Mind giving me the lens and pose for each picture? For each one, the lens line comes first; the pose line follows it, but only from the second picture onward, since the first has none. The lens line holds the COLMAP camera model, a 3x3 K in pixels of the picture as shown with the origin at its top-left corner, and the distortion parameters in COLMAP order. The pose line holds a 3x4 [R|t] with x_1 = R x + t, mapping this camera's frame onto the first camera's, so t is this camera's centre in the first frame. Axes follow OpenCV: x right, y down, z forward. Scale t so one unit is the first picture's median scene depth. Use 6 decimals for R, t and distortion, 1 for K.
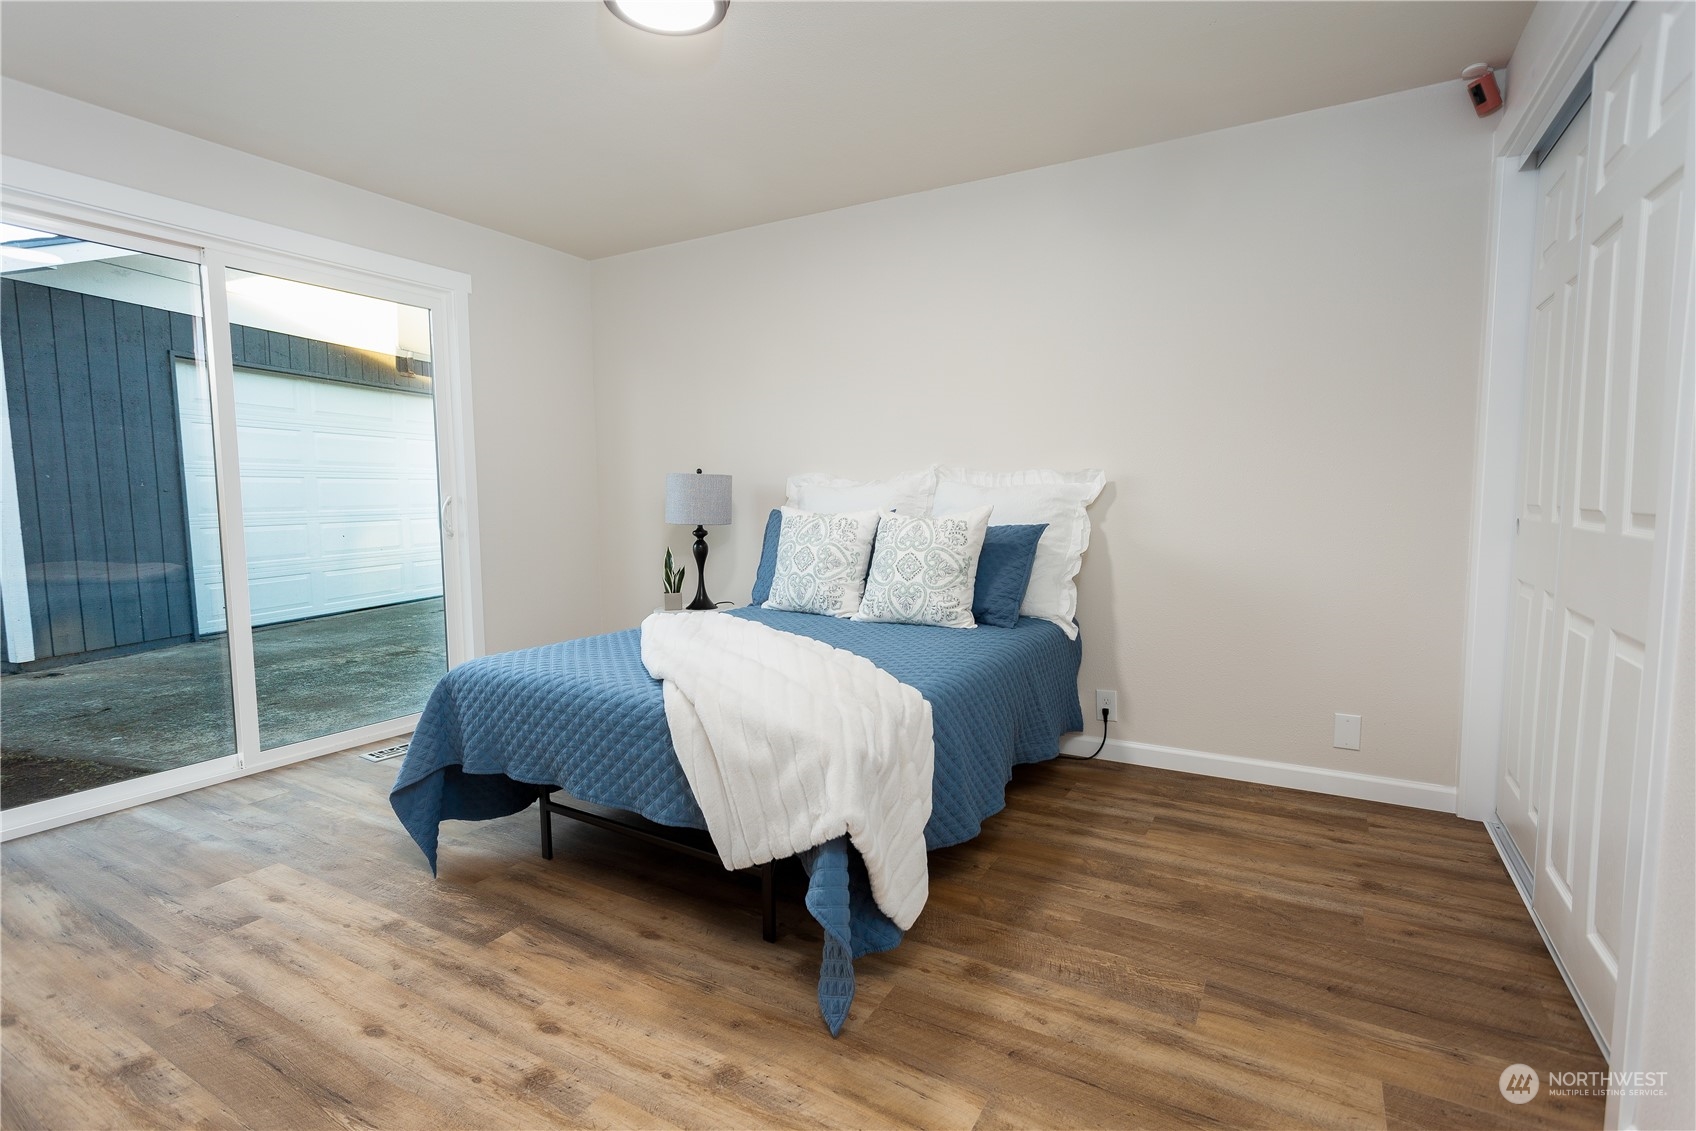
lens RADIAL K [[819.4, 0, 849.5], [0, 819.4, 559.9], [0, 0, 1]] dist [0.002319, 0.002468]
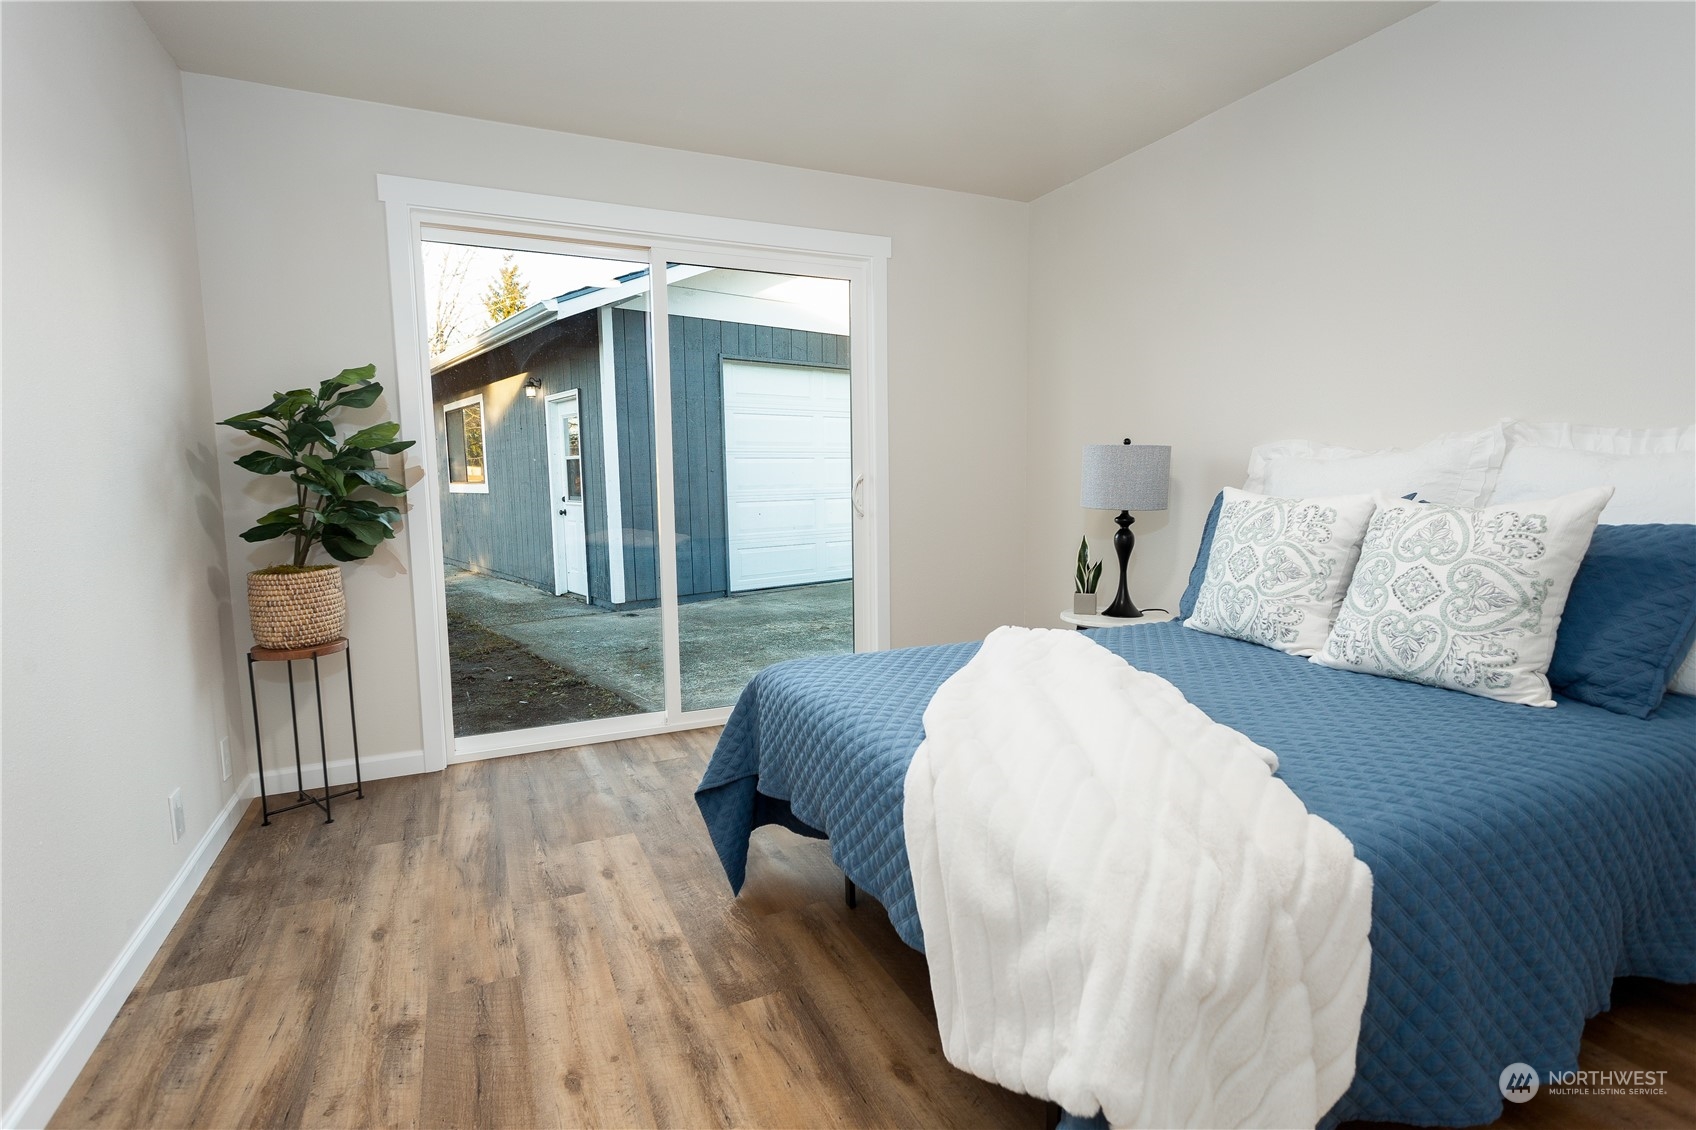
lens RADIAL K [[819.4, 0, 850.8], [0, 819.4, 564.1], [0, 0, 1]] dist [0.002319, 0.002468]
pose [[0.813647, 0.059090, -0.578348, 0.084876], [-0.040472, 0.998165, 0.045045, -0.020891], [0.579949, -0.013244, 0.814545, 0.271616]]
